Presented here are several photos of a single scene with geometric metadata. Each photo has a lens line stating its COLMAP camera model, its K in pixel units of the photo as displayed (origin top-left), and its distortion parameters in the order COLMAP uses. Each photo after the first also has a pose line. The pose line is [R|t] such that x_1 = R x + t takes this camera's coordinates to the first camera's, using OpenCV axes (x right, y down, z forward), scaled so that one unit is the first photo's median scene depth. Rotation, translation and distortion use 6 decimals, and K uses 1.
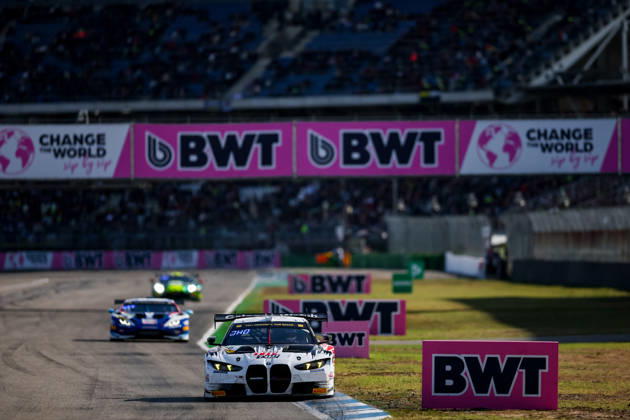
lens RADIAL K [[4522.2, 0, 314.6], [0, 4522.2, 210.1], [0, 0, 1]] dist [-0.131287, -0.615122]
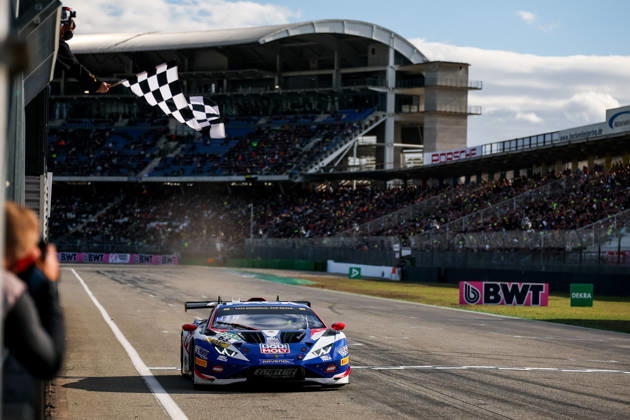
lens RADIAL K [[4004.9, 0, 317.4], [0, 4004.9, 210.0], [0, 0, 1]] dist [0.611722, 5.132078]
pose [[0.999170, 0.039853, -0.008400, 0.077798], [-0.039876, 0.999201, -0.002621, -0.009488], [0.008289, 0.002954, 0.999961, -0.780283]]
